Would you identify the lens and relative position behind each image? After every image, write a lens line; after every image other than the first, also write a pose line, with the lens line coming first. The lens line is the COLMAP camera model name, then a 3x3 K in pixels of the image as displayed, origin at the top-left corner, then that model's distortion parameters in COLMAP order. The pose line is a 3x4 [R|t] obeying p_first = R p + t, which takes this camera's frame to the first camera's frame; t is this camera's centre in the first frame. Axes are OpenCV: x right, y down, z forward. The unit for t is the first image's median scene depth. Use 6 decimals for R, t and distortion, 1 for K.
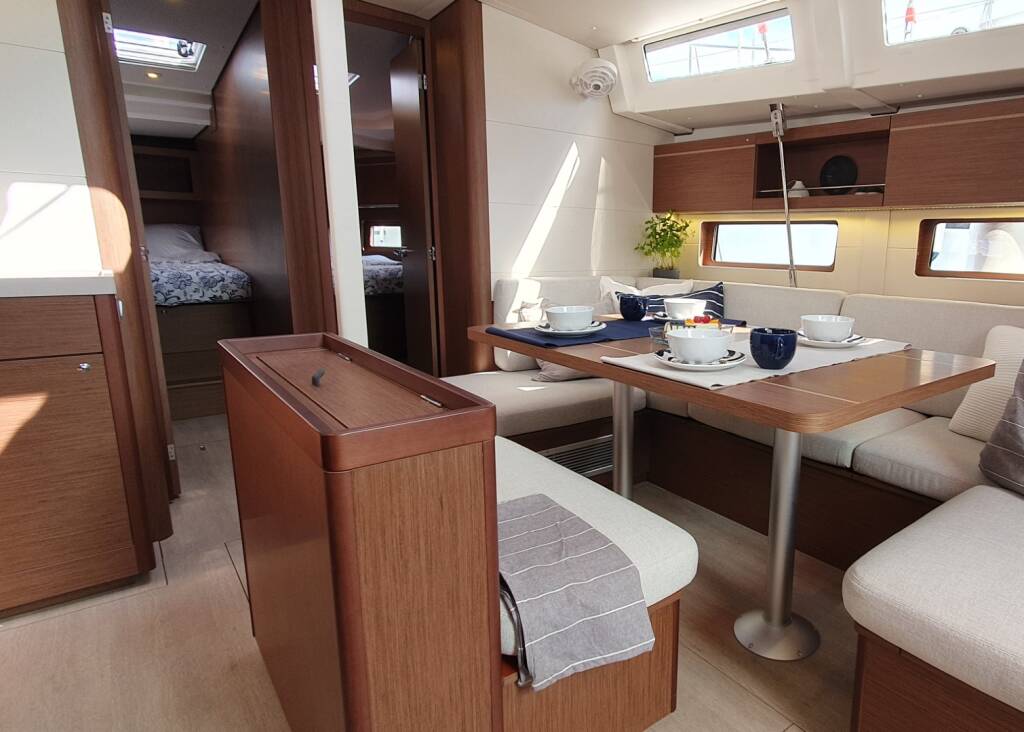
lens RADIAL K [[604.9, 0, 647.6], [0, 604.9, 354.8], [0, 0, 1]] dist [0.018206, 0.004917]
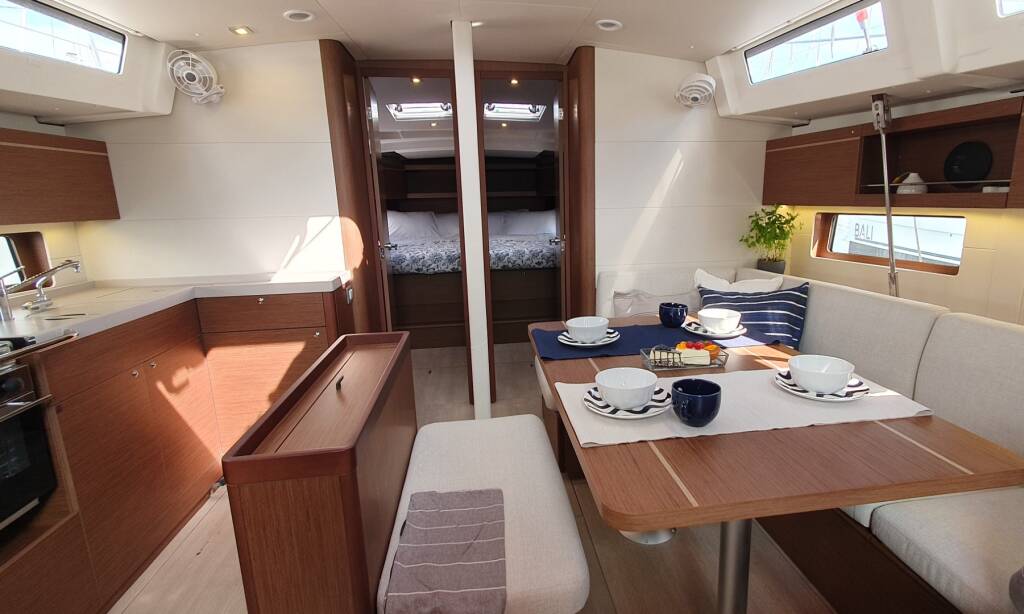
lens RADIAL K [[507.2, 0, 560.2], [0, 507.2, 302.5], [0, 0, 1]] dist [0.017467, -0.000198]
pose [[0.854068, 0.070816, -0.515318, 0.213447], [-0.062589, 0.997482, 0.033344, -0.092776], [0.516382, 0.003775, 0.856350, 0.092530]]
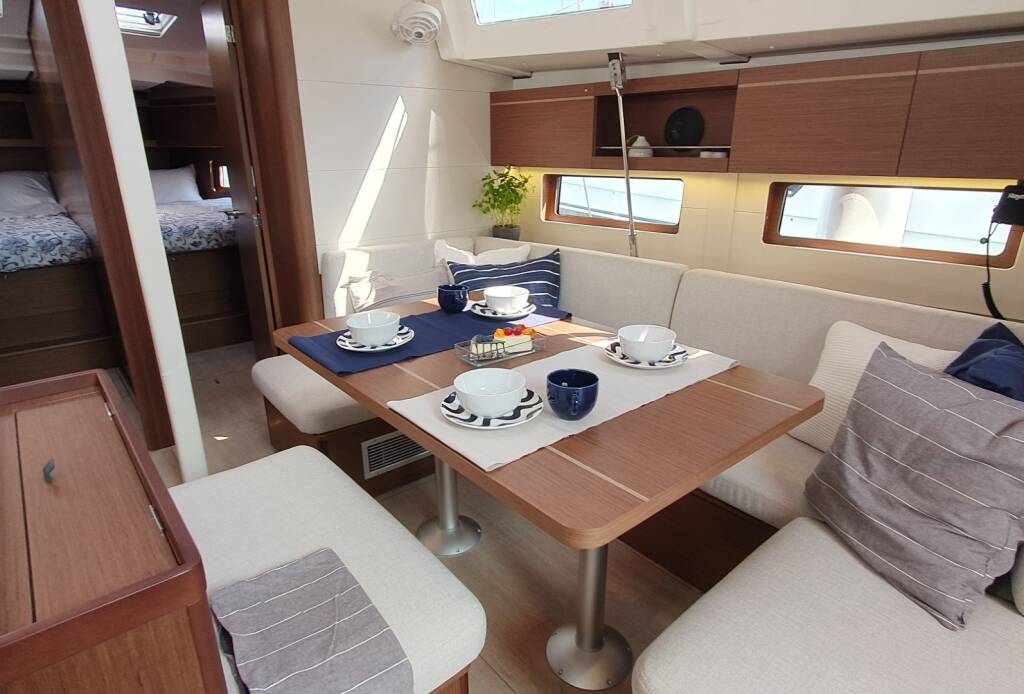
lens RADIAL K [[582.3, 0, 506.9], [0, 582.3, 344.7], [0, 0, 1]] dist [0.014878, 0.004940]
pose [[0.999468, -0.016063, -0.028373, 0.067064], [0.019879, 0.989982, 0.139790, -0.104122], [0.025843, -0.140280, 0.989775, 0.073204]]
